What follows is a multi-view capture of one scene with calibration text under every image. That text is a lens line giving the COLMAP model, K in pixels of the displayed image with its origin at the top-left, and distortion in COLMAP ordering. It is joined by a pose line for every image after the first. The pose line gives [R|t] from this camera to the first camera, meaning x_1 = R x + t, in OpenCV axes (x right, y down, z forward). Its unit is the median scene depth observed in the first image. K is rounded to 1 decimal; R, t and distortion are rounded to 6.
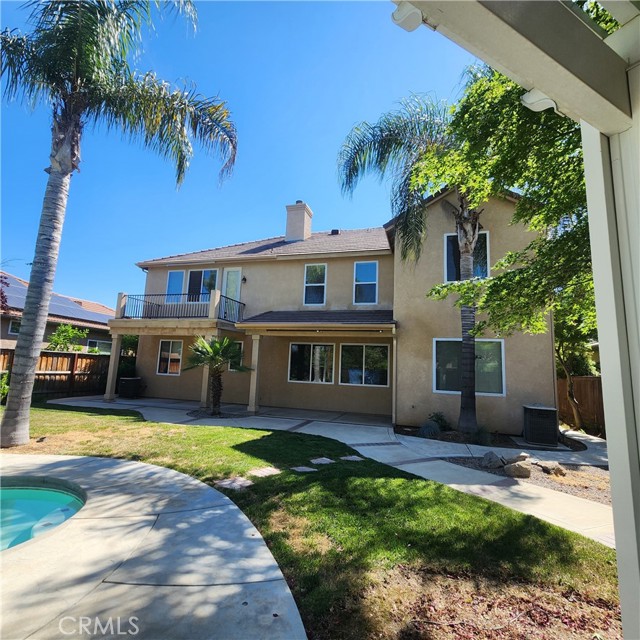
lens RADIAL K [[351.4, 0, 320.0], [0, 351.4, 320.0], [0, 0, 1]] dist [0.005374, 0.002010]
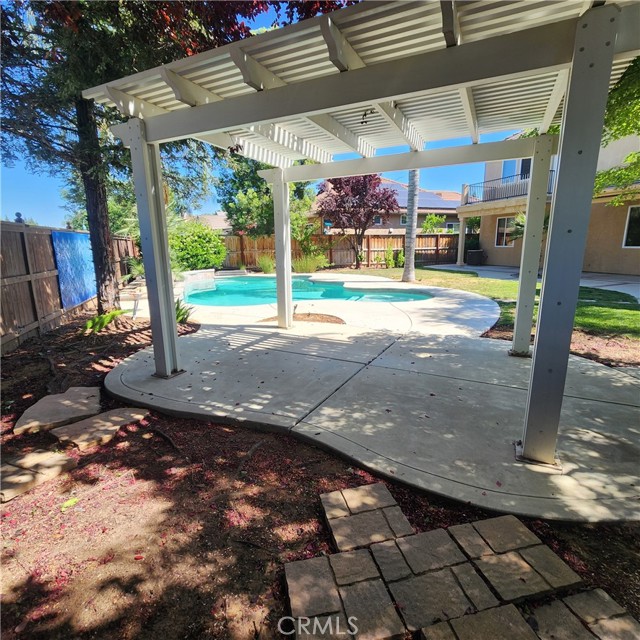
lens RADIAL K [[351.4, 0, 320.0], [0, 351.4, 320.0], [0, 0, 1]] dist [0.005374, 0.002010]
pose [[0.587314, 0.124763, -0.799685, 0.197706], [0.153706, 0.952873, 0.261549, -0.019029], [0.794630, -0.276528, 0.540459, -0.231731]]
